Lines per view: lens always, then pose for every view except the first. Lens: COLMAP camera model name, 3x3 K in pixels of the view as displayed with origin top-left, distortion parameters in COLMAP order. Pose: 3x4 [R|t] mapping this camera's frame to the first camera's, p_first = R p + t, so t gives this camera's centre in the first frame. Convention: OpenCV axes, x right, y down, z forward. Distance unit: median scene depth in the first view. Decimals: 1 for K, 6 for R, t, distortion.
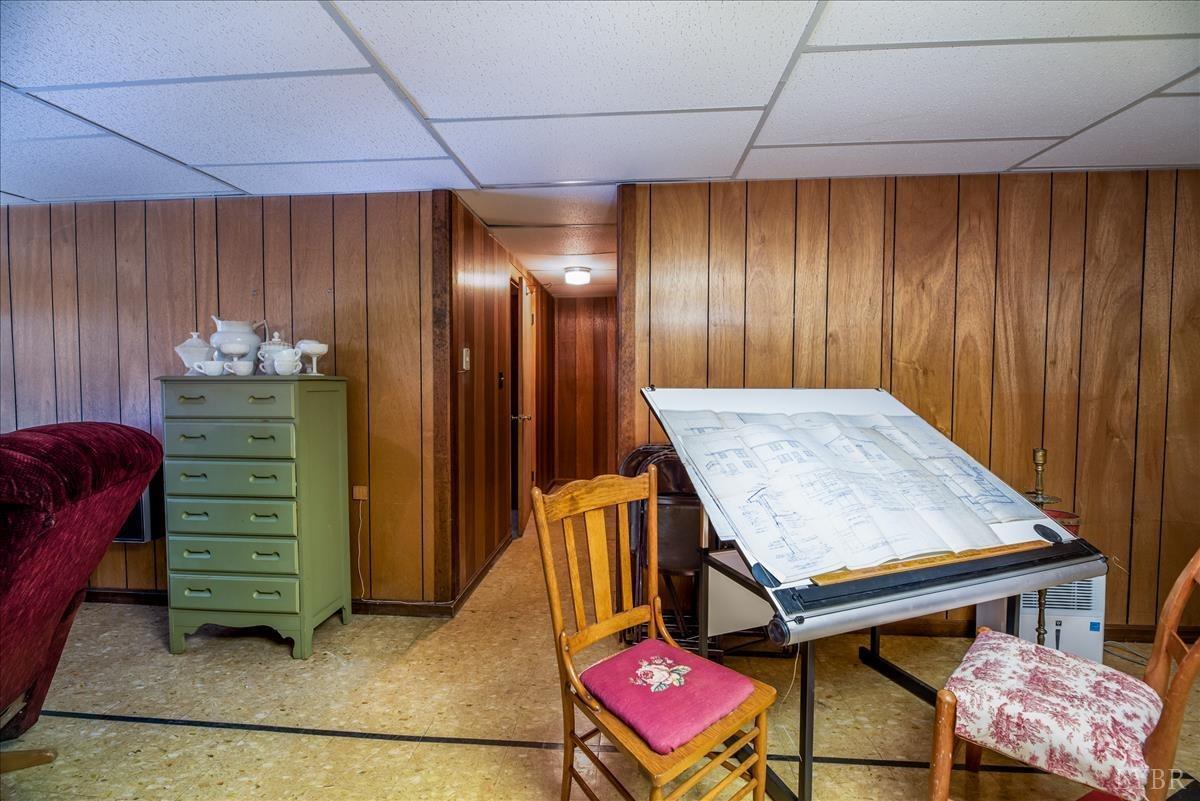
lens RADIAL K [[492.3, 0, 600.0], [0, 492.3, 400.5], [0, 0, 1]] dist [-0.001953, -0.000259]
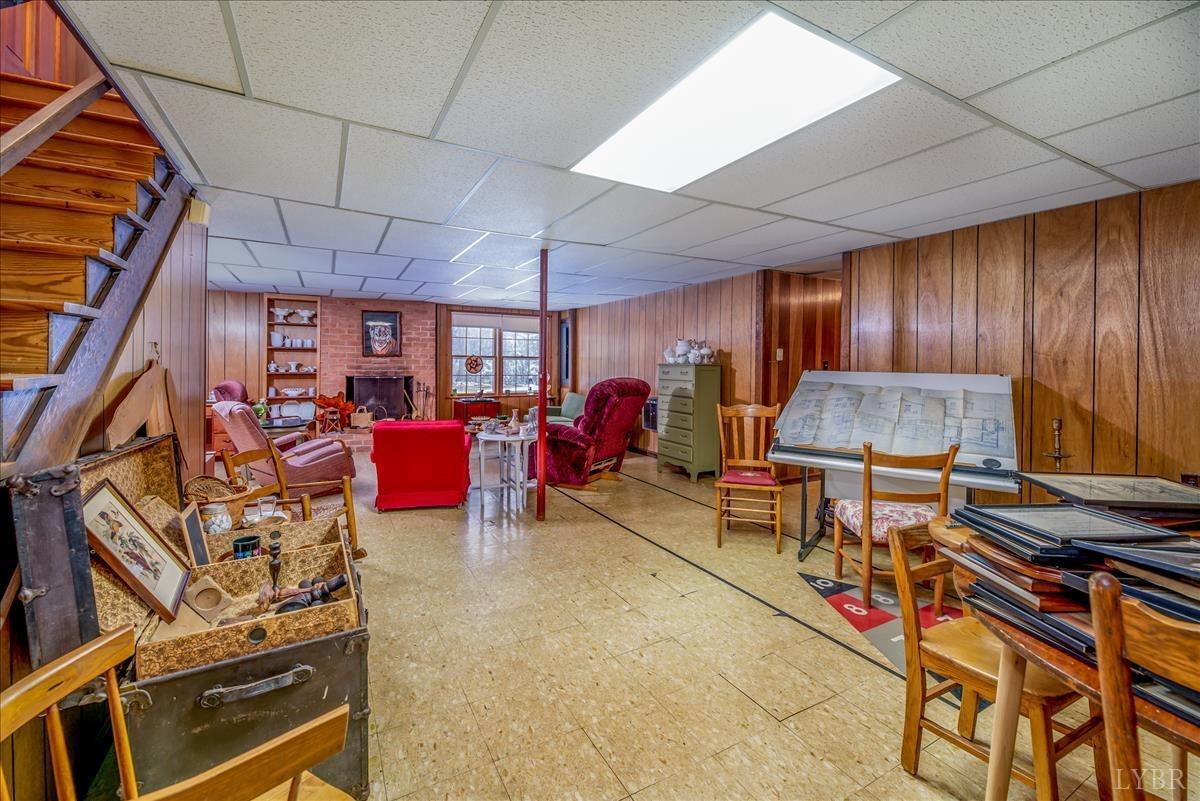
lens RADIAL K [[492.3, 0, 600.0], [0, 492.3, 400.5], [0, 0, 1]] dist [-0.001953, -0.000259]
pose [[0.554233, 0.064690, -0.829844, 1.060122], [-0.040152, 0.997893, 0.050974, 0.022774], [0.831393, 0.005069, 0.555662, -0.676529]]
